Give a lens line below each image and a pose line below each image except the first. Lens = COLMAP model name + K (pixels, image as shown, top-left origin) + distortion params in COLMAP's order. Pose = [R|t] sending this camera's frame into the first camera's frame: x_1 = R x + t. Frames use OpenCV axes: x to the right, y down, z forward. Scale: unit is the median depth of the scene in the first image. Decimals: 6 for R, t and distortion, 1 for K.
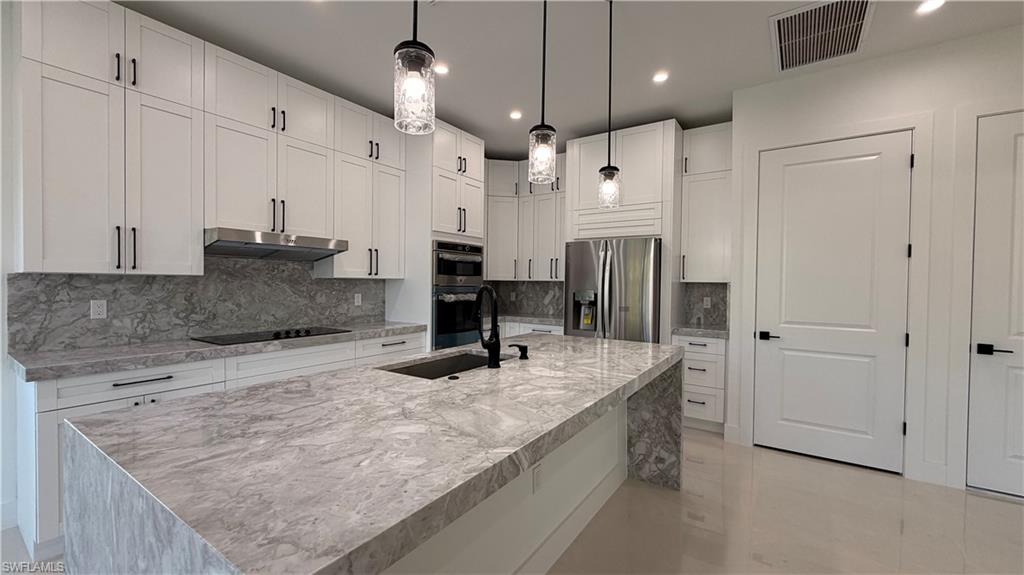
lens RADIAL K [[403.2, 0, 507.2], [0, 403.2, 288.8], [0, 0, 1]] dist [-0.008511, 0.000113]
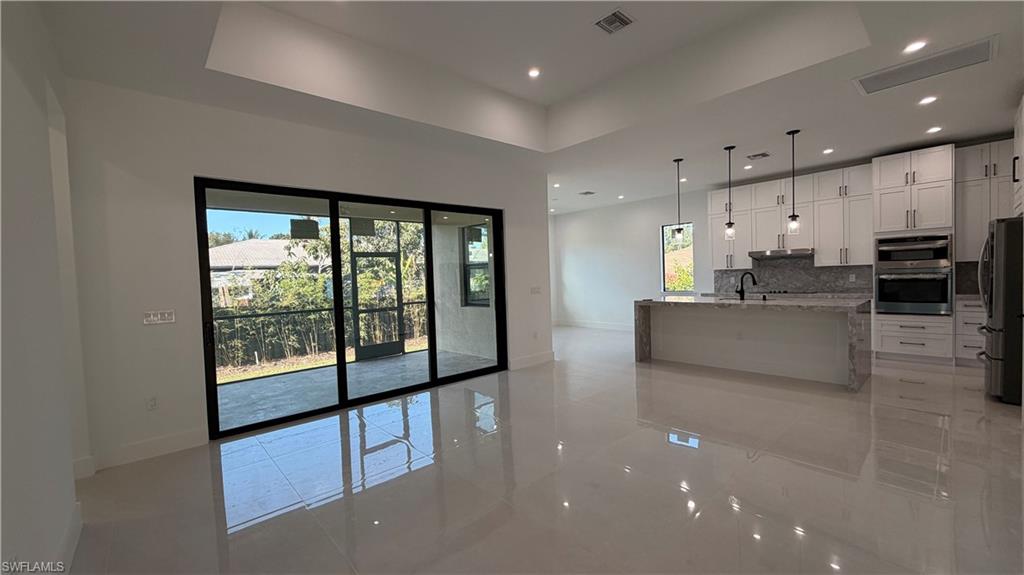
lens RADIAL K [[403.2, 0, 508.4], [0, 403.2, 289.6], [0, 0, 1]] dist [-0.008511, 0.000113]
pose [[-0.247941, 0.032362, -0.968234, 1.879877], [0.020026, 0.999400, 0.028276, -0.000471], [0.968568, -0.012379, -0.248440, 0.039282]]
